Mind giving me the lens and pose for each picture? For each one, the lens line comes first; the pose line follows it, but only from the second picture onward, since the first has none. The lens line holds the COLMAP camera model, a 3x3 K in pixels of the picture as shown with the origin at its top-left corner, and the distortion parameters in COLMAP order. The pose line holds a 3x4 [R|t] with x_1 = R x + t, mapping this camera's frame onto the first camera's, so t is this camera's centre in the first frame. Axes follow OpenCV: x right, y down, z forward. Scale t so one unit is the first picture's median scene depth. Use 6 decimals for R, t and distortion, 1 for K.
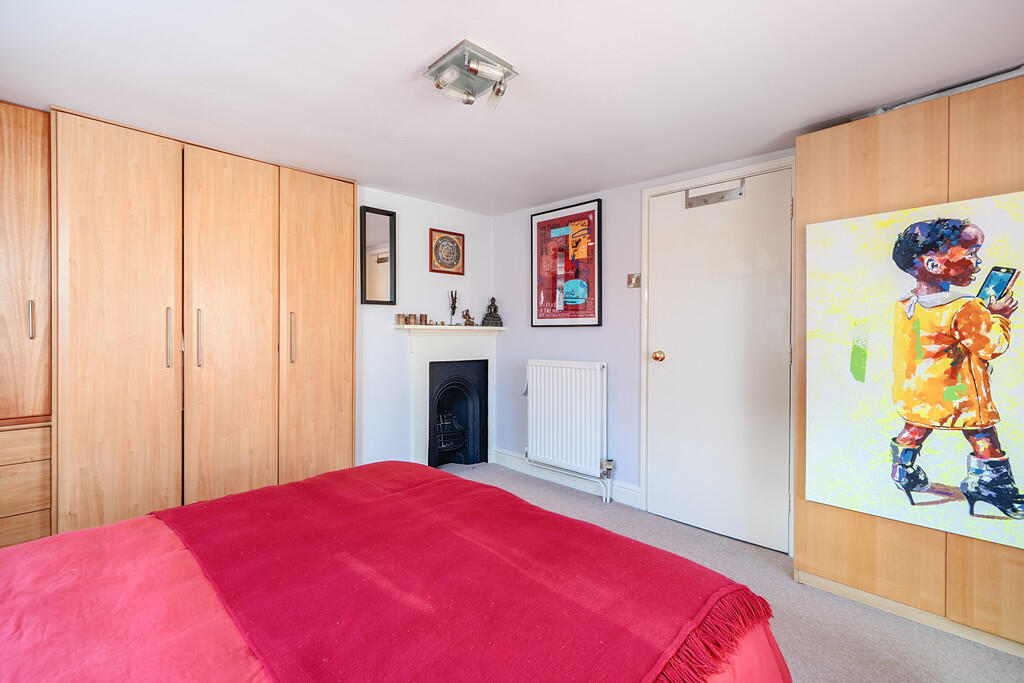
lens RADIAL K [[448.9, 0, 509.0], [0, 448.9, 343.9], [0, 0, 1]] dist [0.003661, 0.000064]
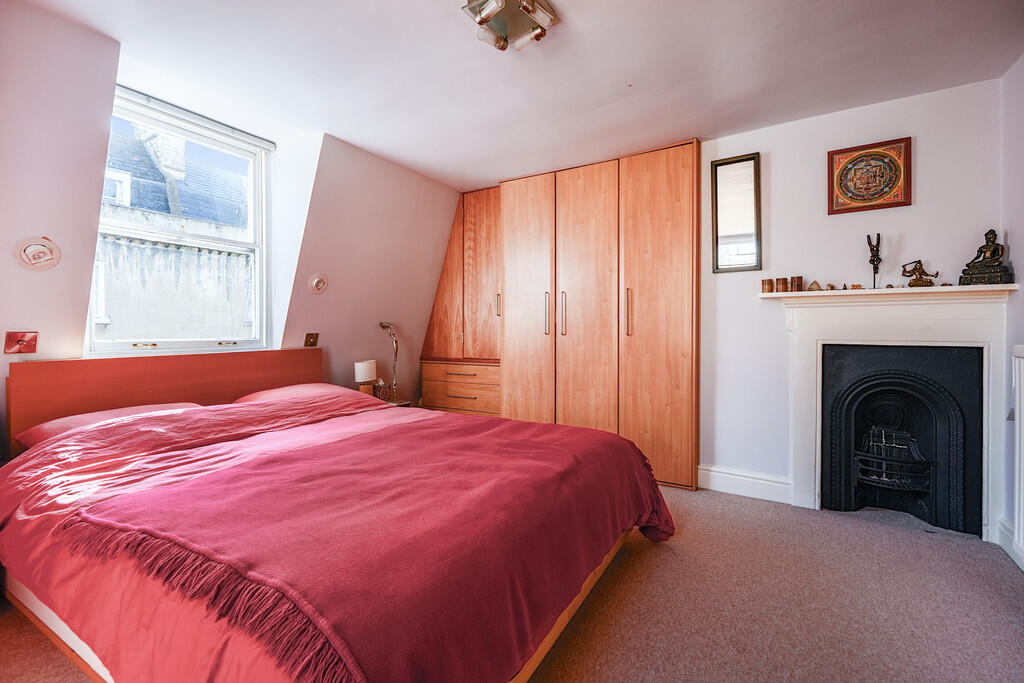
lens RADIAL K [[448.9, 0, 509.4], [0, 448.9, 337.8], [0, 0, 1]] dist [0.003661, 0.000064]
pose [[0.238532, 0.007521, -0.971105, 0.383792], [-0.025205, 0.999681, 0.001551, 0.041714], [0.970807, 0.024107, 0.238646, 0.356550]]
